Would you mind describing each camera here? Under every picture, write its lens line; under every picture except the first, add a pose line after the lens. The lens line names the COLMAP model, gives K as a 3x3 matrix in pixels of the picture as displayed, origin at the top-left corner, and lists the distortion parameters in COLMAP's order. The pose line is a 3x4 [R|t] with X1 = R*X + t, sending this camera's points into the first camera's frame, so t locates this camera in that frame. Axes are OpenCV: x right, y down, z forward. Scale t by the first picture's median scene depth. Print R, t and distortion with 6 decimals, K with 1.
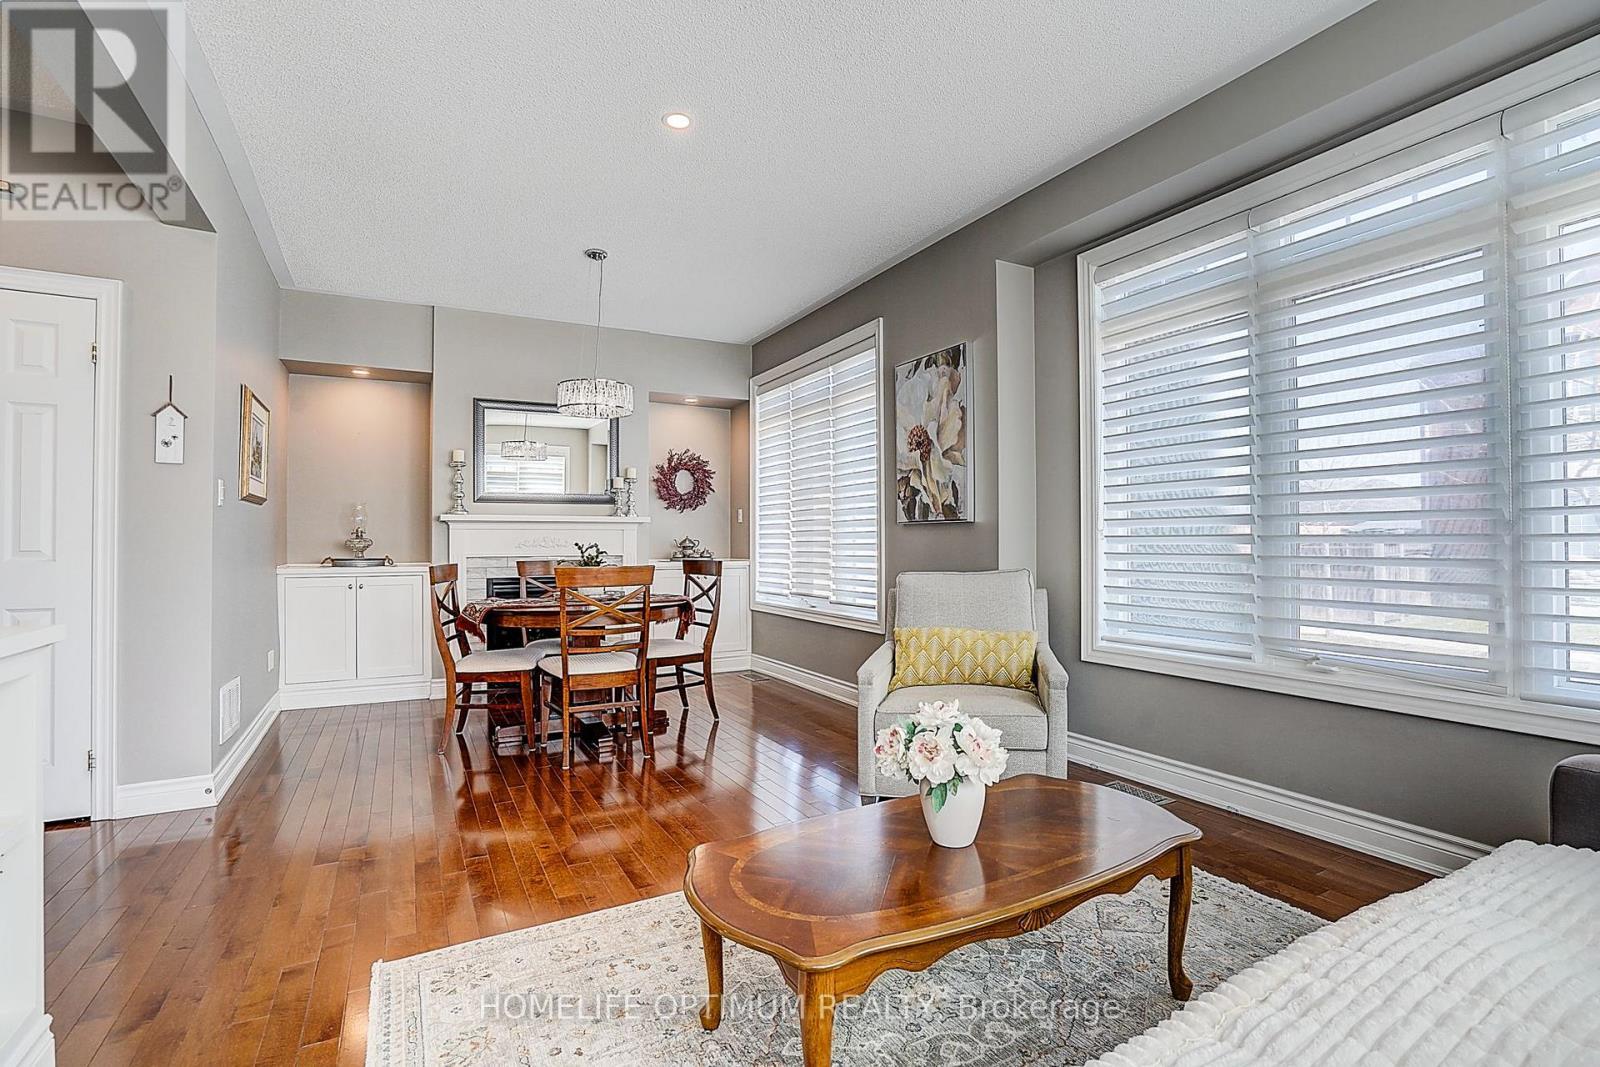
lens RADIAL K [[741.3, 0, 801.5], [0, 741.3, 536.1], [0, 0, 1]] dist [-0.053861, 0.021201]
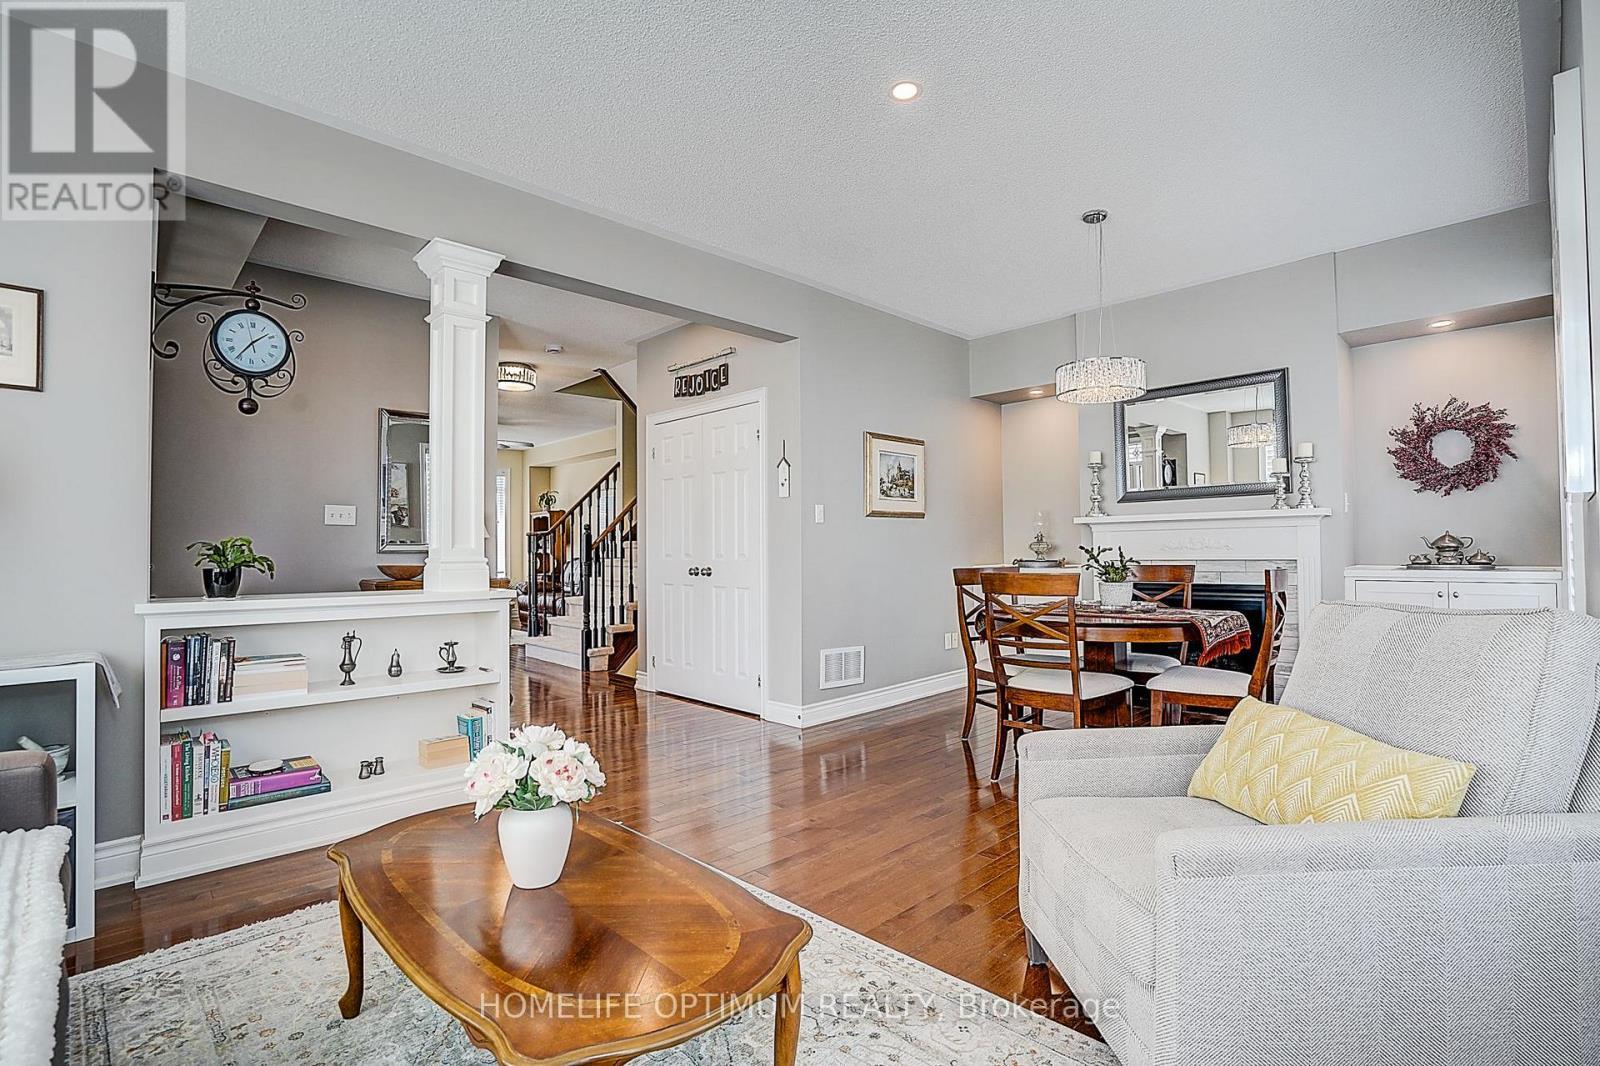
lens RADIAL K [[741.3, 0, 801.5], [0, 741.3, 535.6], [0, 0, 1]] dist [-0.053861, 0.021201]
pose [[0.278353, -0.017279, -0.960323, 0.316880], [0.020741, 0.999713, -0.011976, -0.000505], [0.960255, -0.016584, 0.278632, 0.291876]]
